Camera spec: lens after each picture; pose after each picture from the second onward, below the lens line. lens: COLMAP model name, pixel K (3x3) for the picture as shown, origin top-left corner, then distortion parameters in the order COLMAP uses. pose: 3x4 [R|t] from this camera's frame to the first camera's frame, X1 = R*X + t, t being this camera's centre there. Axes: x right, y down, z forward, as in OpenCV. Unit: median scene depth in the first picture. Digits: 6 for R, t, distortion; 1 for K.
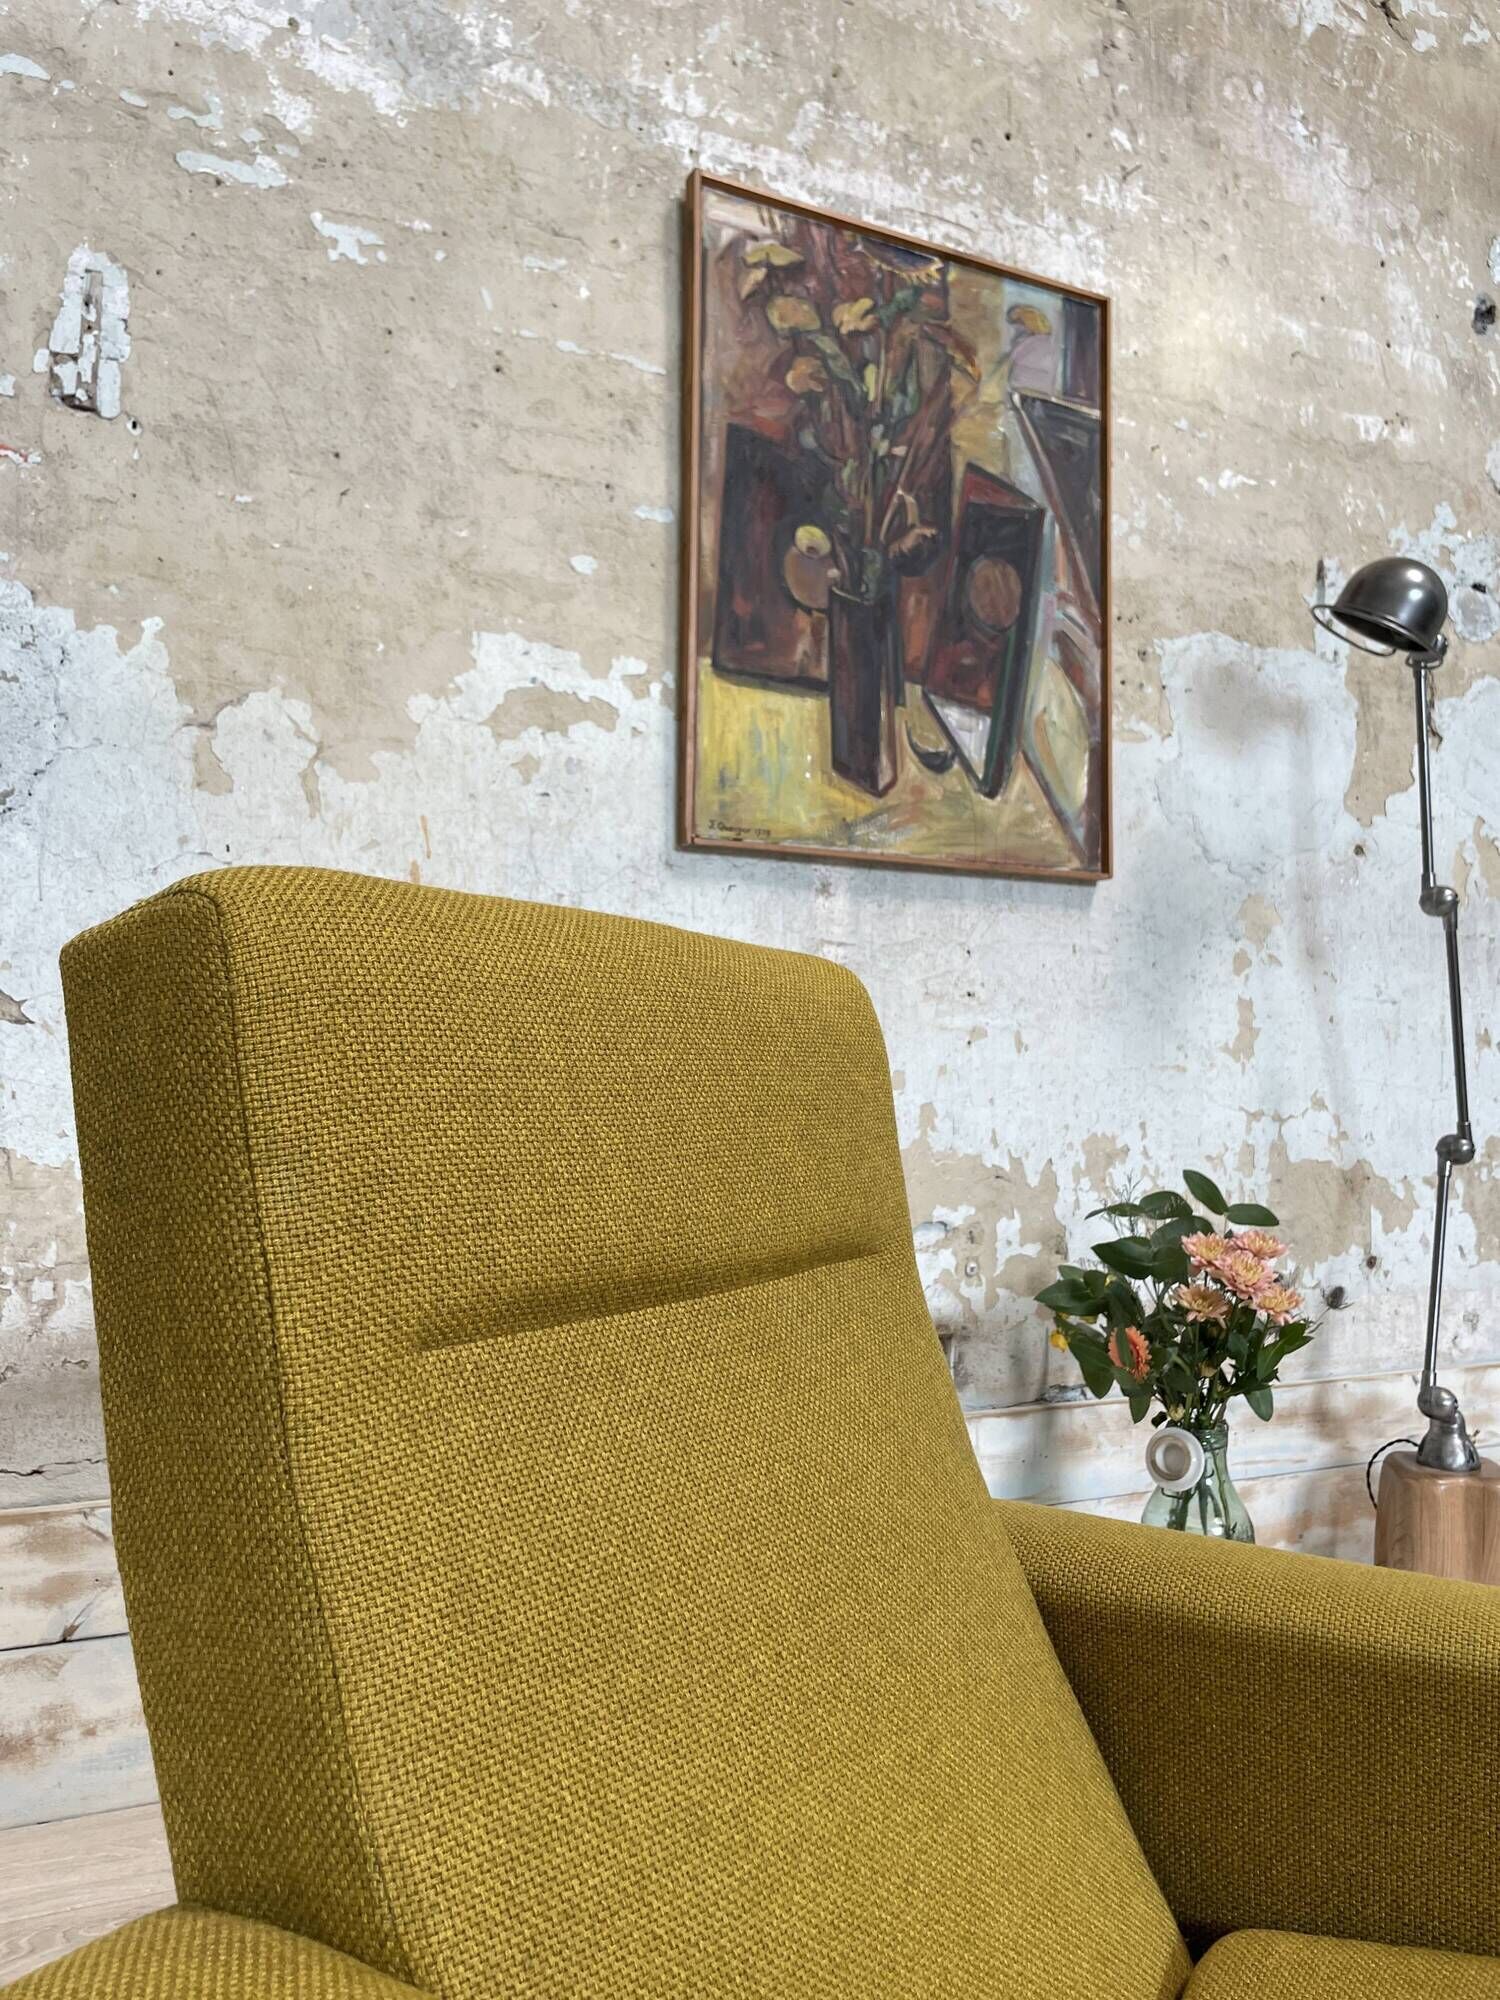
lens RADIAL K [[1519.8, 0, 743.0], [0, 1519.8, 985.3], [0, 0, 1]] dist [0.089370, -0.121514]
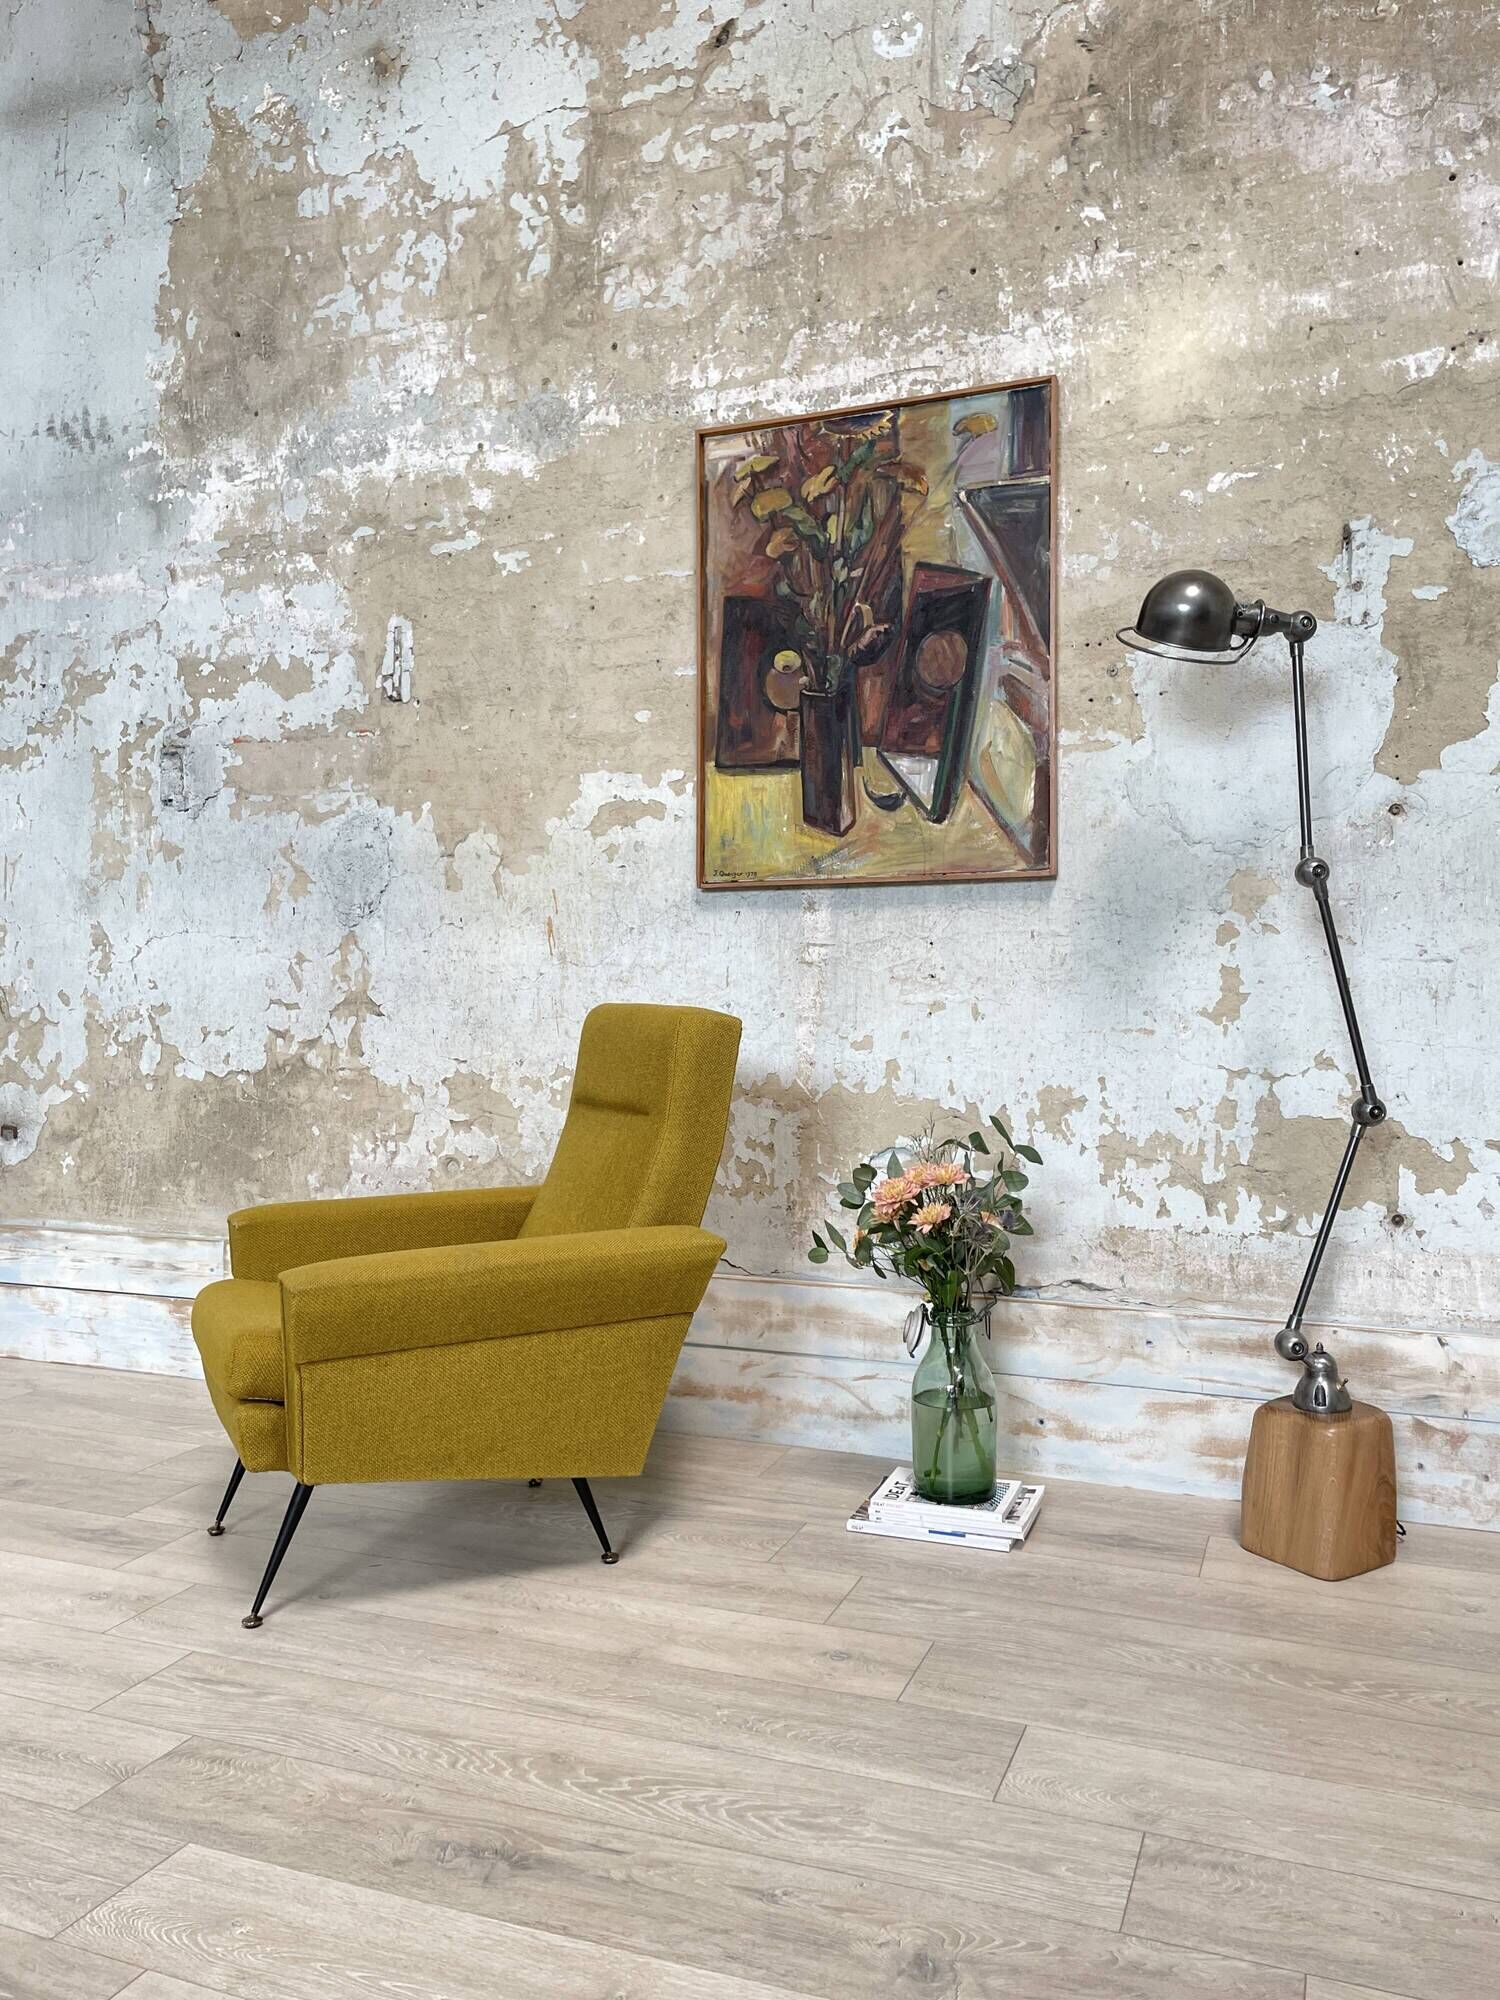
lens RADIAL K [[1514.0, 0, 732.0], [0, 1514.0, 999.8], [0, 0, 1]] dist [0.087461, -0.115069]
pose [[0.655061, -0.014111, -0.755444, 1.037473], [0.057891, 0.997824, 0.031561, -0.025370], [0.753355, -0.064407, 0.654453, 0.024966]]
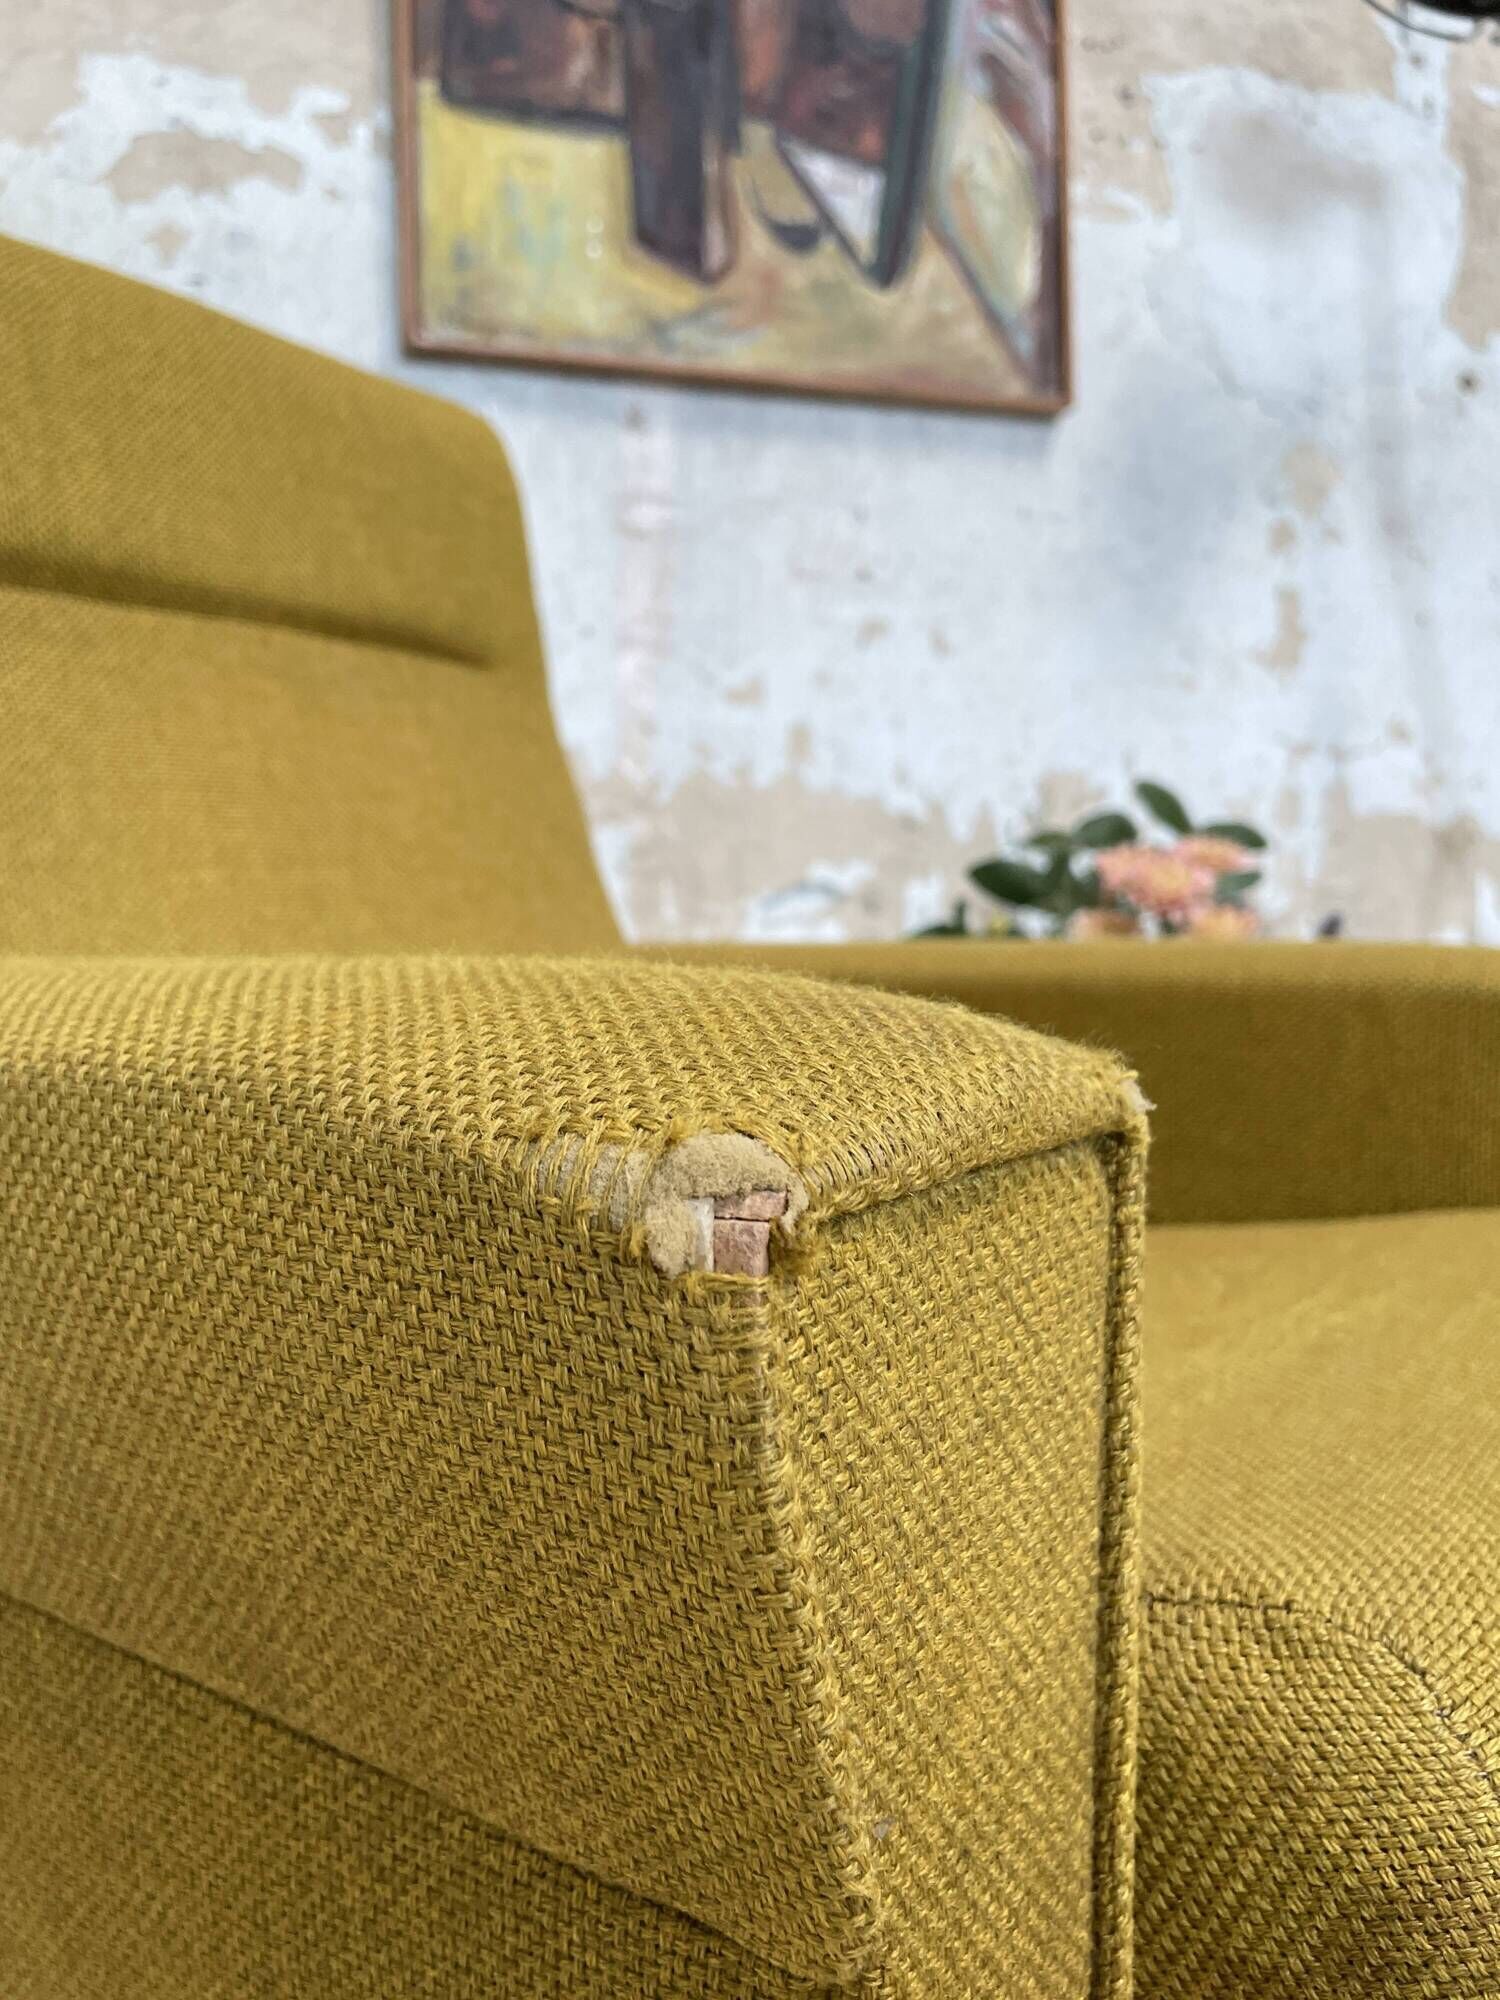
lens RADIAL K [[1519.8, 0, 747.2], [0, 1519.8, 994.2], [0, 0, 1]] dist [0.089370, -0.121514]
pose [[0.987280, -0.029238, -0.156277, 0.207925], [0.042809, 0.995530, 0.084190, 0.144759], [0.153116, -0.089809, 0.984119, 0.258579]]
